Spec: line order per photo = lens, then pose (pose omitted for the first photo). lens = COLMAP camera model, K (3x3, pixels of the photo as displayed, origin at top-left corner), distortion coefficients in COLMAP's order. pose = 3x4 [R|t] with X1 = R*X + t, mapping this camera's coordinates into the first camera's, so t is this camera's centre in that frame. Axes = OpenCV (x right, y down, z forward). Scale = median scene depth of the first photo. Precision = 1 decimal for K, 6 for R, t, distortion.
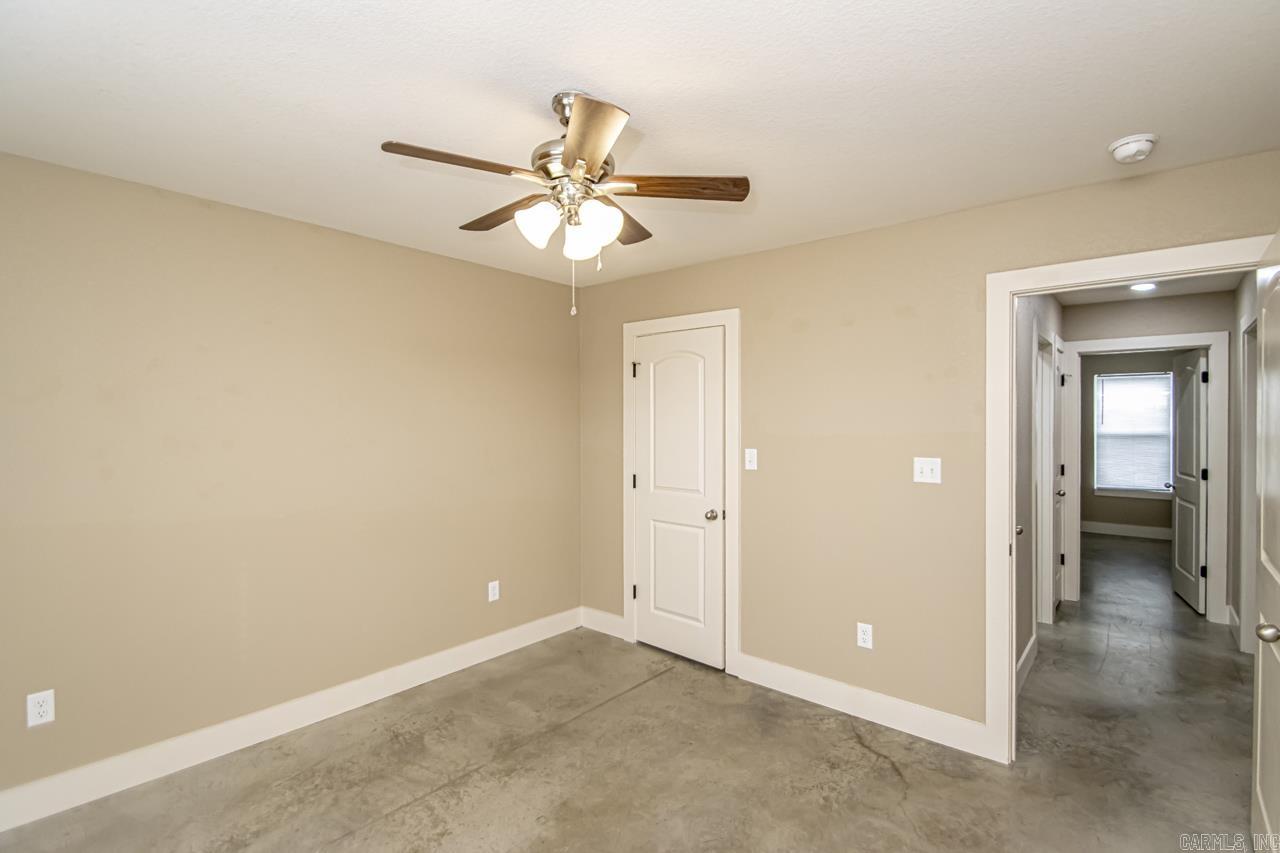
lens RADIAL K [[600.2, 0, 642.7], [0, 600.2, 417.4], [0, 0, 1]] dist [0.021439, -0.018555]
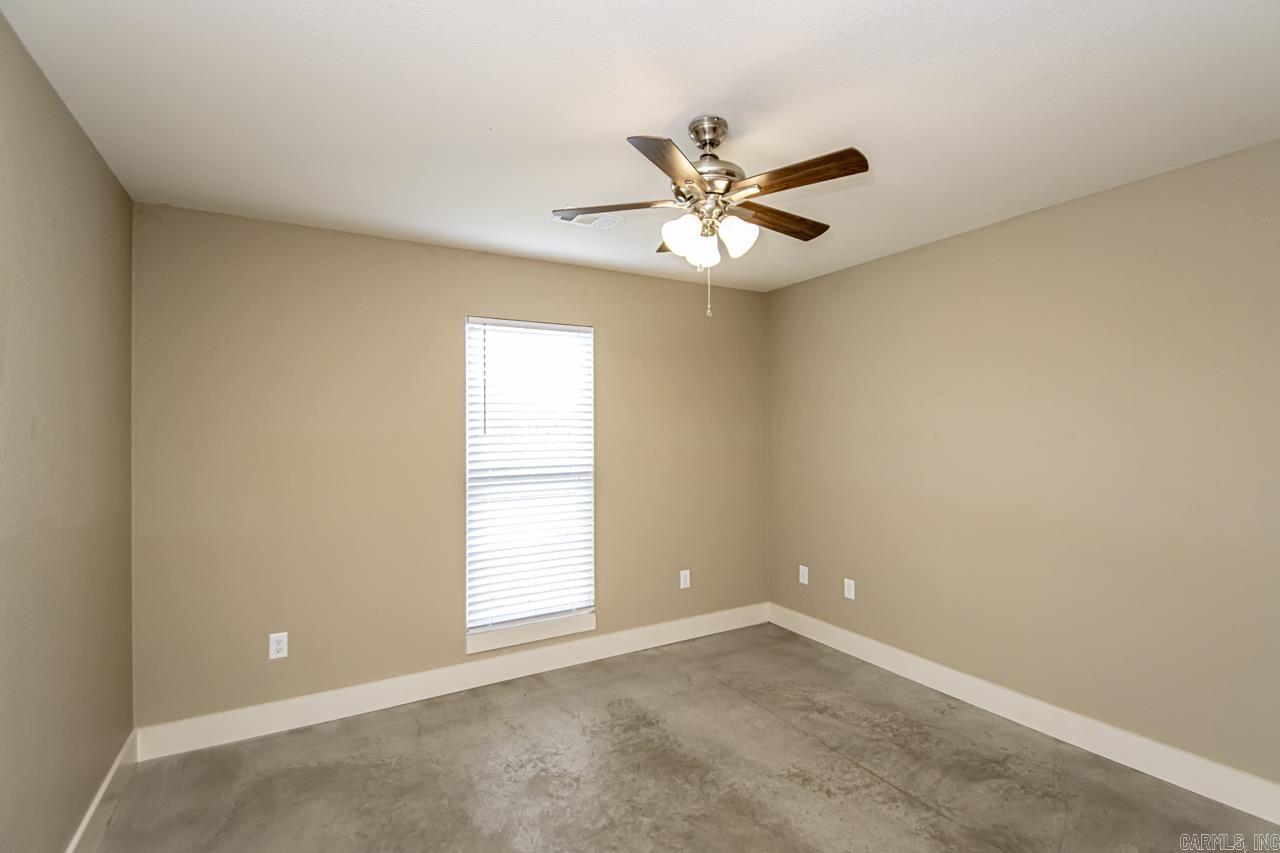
lens RADIAL K [[600.2, 0, 649.8], [0, 600.2, 418.2], [0, 0, 1]] dist [0.021439, -0.018555]
pose [[-0.304294, 0.000371, -0.952578, 0.637698], [0.010030, 0.999946, -0.002815, 0.006858], [0.952525, -0.010411, -0.304281, 0.808550]]
